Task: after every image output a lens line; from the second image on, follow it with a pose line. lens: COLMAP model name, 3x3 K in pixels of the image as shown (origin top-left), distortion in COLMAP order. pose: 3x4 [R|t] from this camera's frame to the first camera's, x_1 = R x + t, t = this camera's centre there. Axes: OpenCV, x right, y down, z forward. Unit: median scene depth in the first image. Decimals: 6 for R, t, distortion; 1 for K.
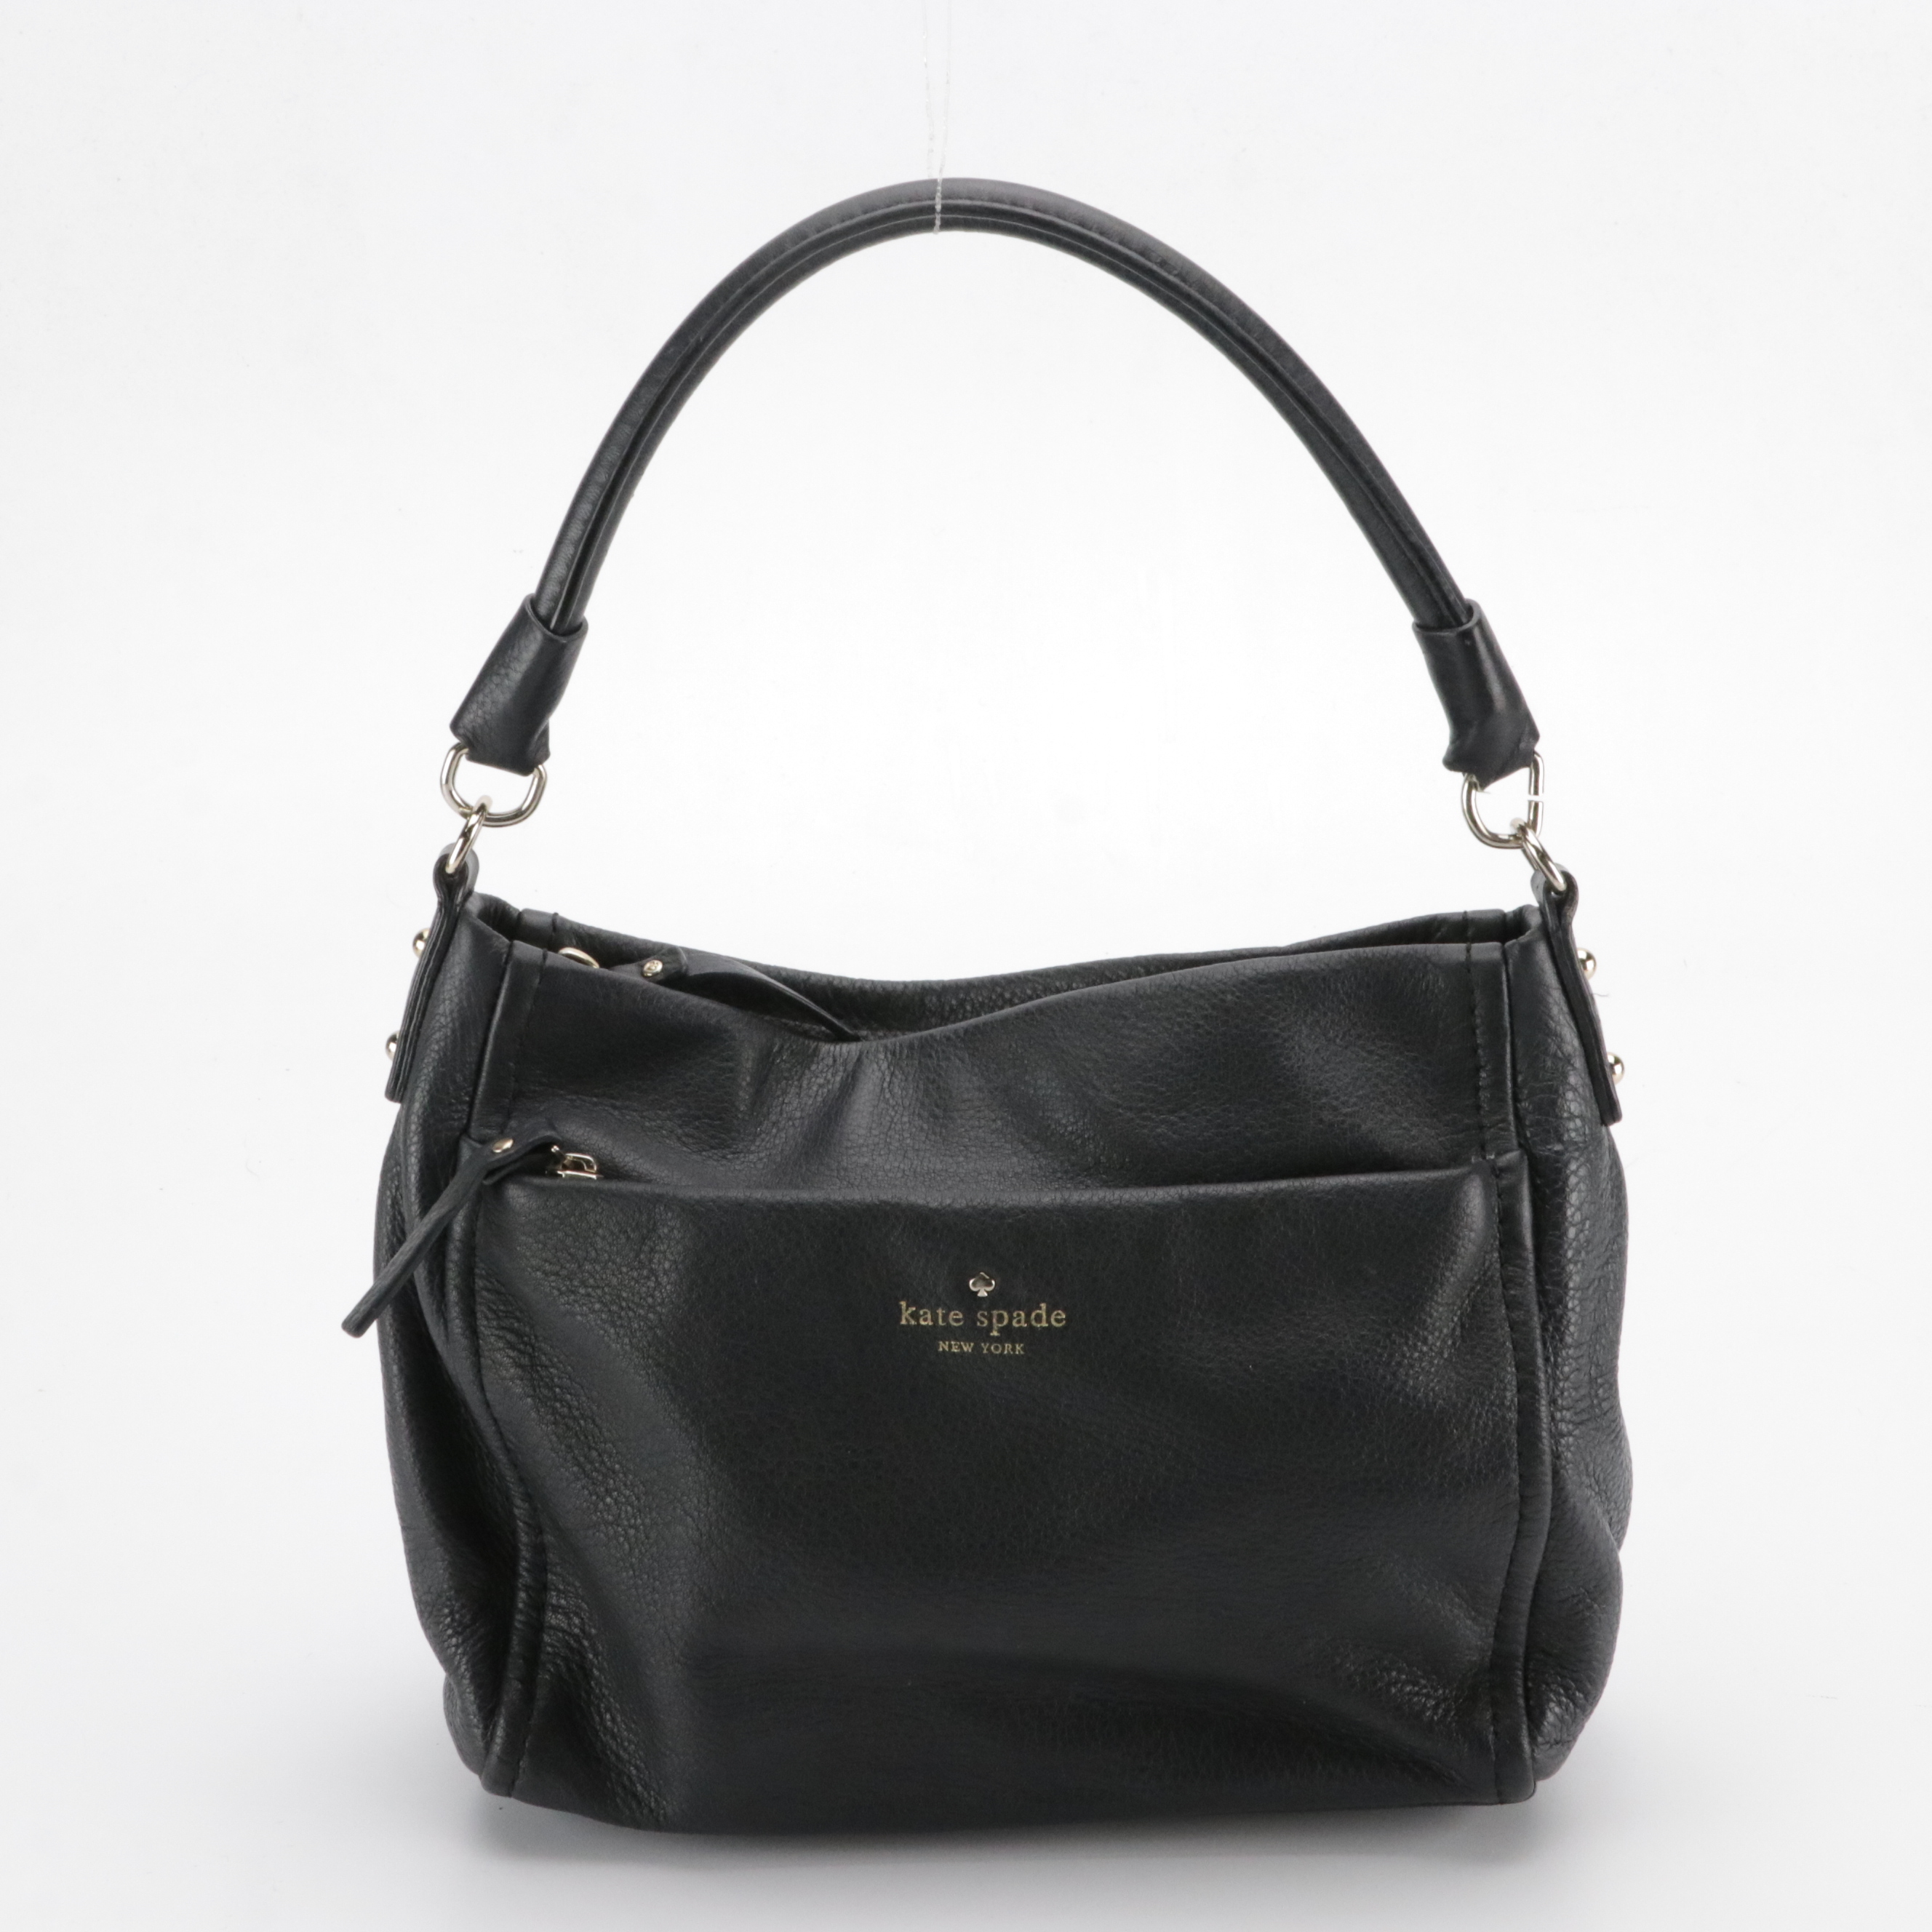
lens RADIAL K [[3620.0, 0, 966.2], [0, 3620.0, 966.1], [0, 0, 1]] dist [-0.000683, 0.000000]
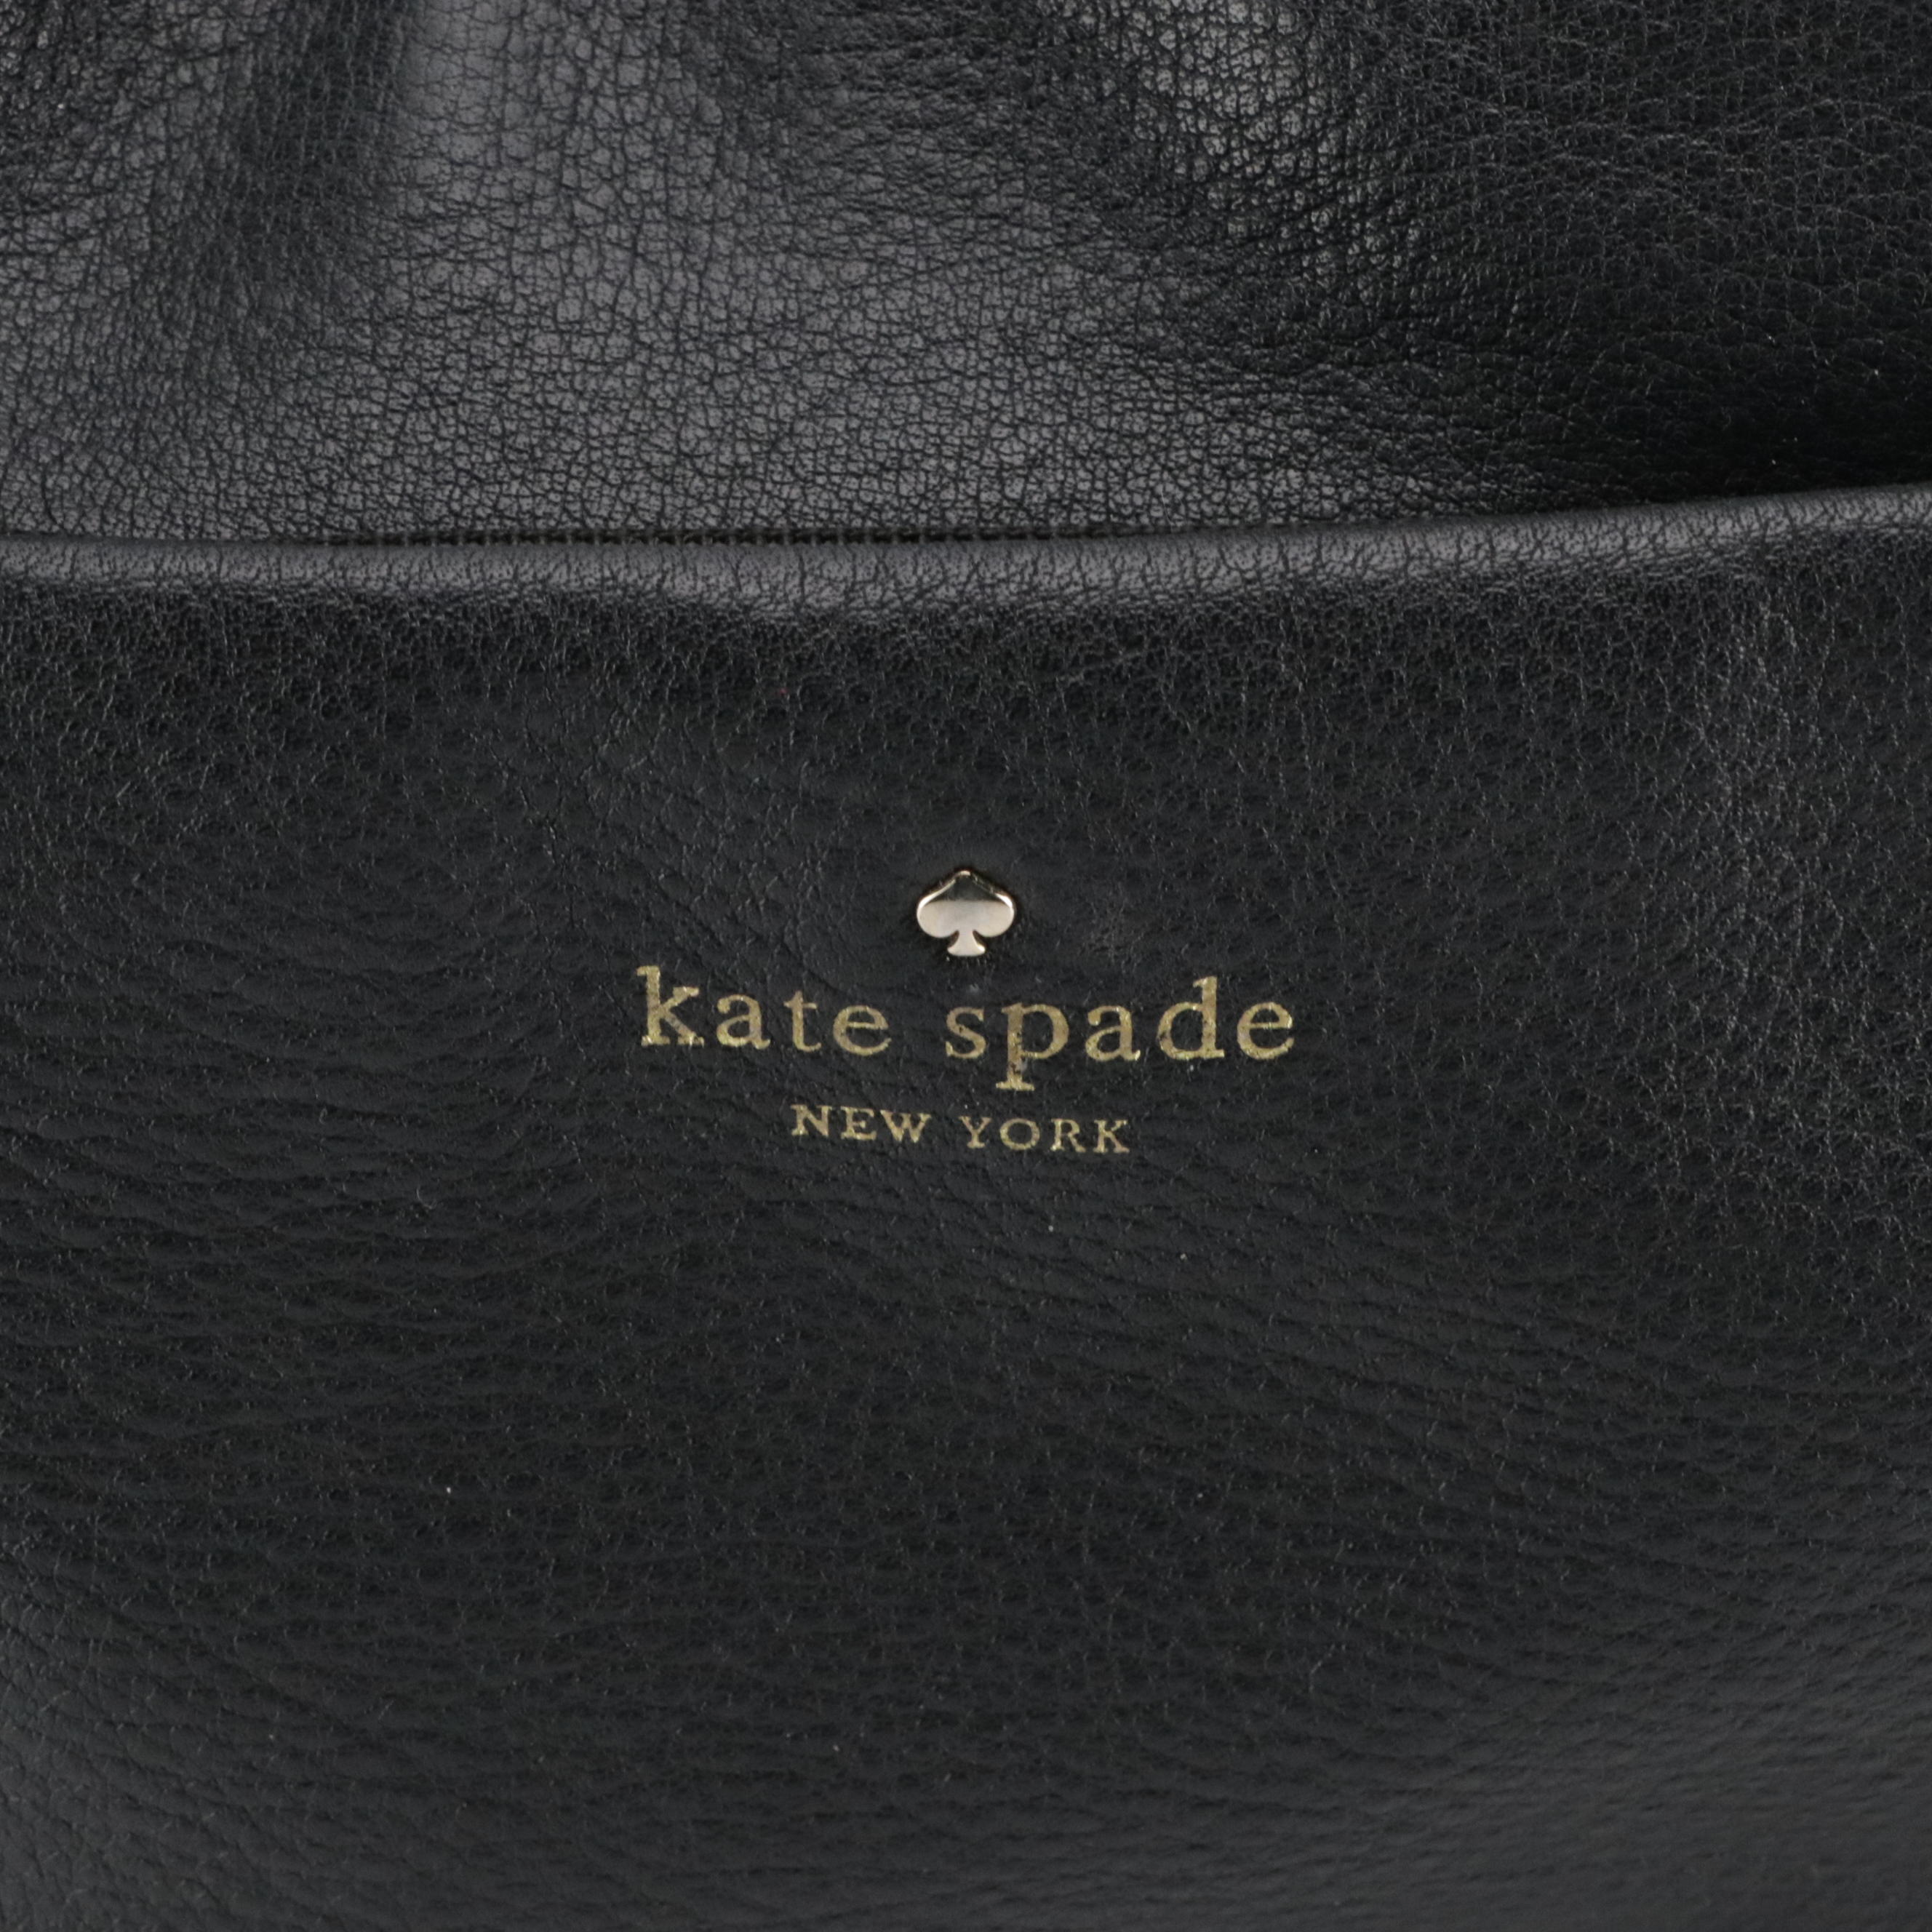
lens RADIAL K [[7143.9, 0, 965.7], [0, 7143.9, 966.0], [0, 0, 1]] dist [-0.054140, 0.000000]
pose [[0.998907, -0.014560, 0.044427, -0.017603], [-0.002807, 0.929872, 0.367873, -0.090435], [-0.046668, -0.367595, 0.928814, 0.536274]]
